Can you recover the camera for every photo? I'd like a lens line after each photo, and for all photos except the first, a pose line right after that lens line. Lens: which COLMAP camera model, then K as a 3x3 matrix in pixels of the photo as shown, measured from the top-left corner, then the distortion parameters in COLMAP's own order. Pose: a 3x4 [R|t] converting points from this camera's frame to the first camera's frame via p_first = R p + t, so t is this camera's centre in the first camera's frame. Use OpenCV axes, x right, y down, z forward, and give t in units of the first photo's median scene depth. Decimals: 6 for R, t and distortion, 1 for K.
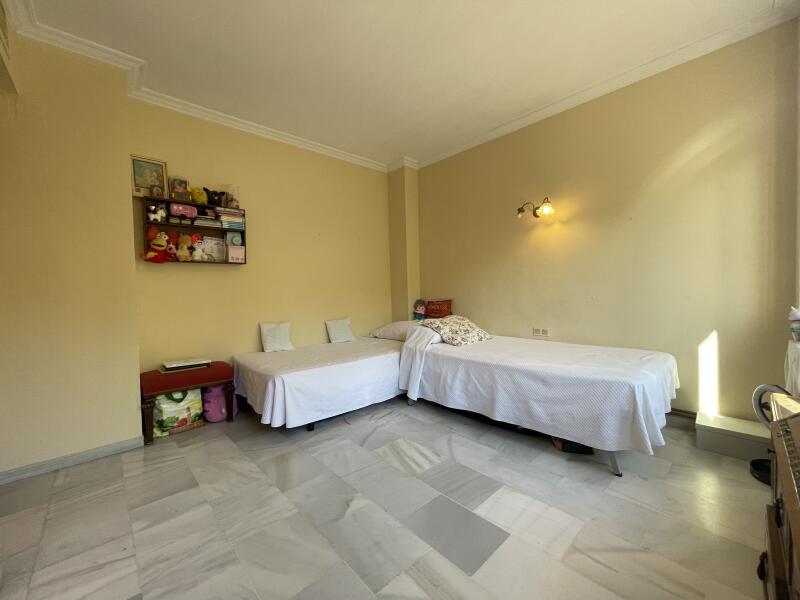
lens RADIAL K [[323.9, 0, 399.2], [0, 323.9, 297.2], [0, 0, 1]] dist [-0.001334, -0.000080]
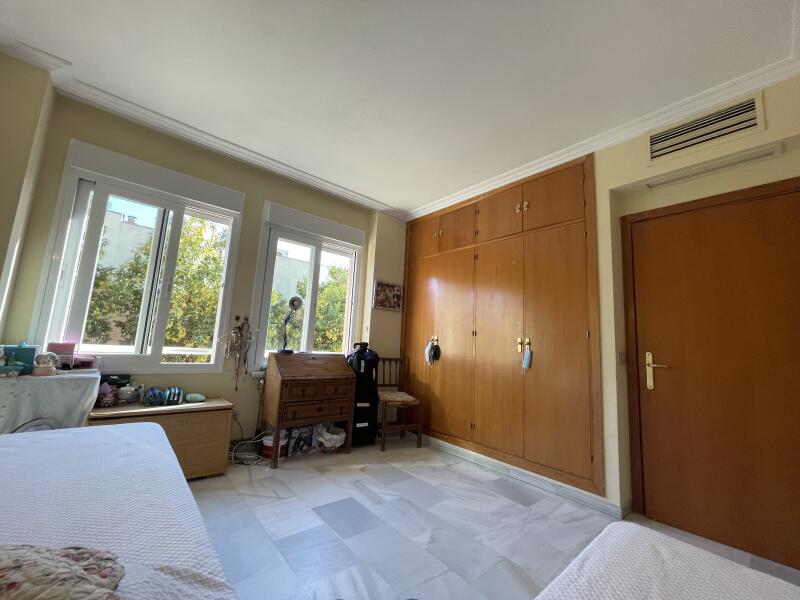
lens RADIAL K [[323.9, 0, 401.6], [0, 323.9, 296.8], [0, 0, 1]] dist [-0.001334, -0.000080]
pose [[-0.998982, -0.022878, 0.038873, -0.057480], [-0.027503, 0.992032, -0.122944, -0.023853], [-0.035750, -0.123888, -0.991652, 1.547740]]
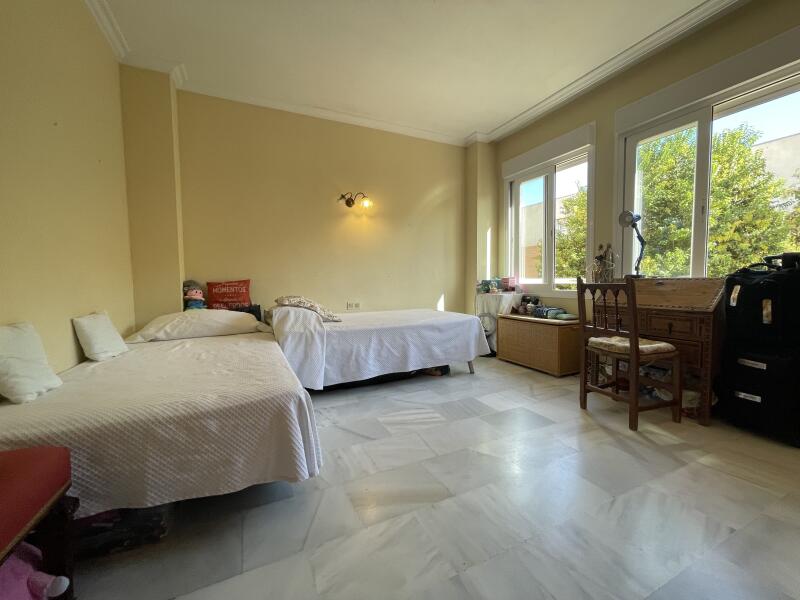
lens RADIAL K [[323.9, 0, 399.2], [0, 323.9, 298.6], [0, 0, 1]] dist [-0.001334, -0.000080]
pose [[0.295811, -0.031835, 0.954716, -0.860932], [0.025181, 0.999357, 0.025521, 0.074384], [-0.954914, 0.016491, 0.296423, 0.668591]]
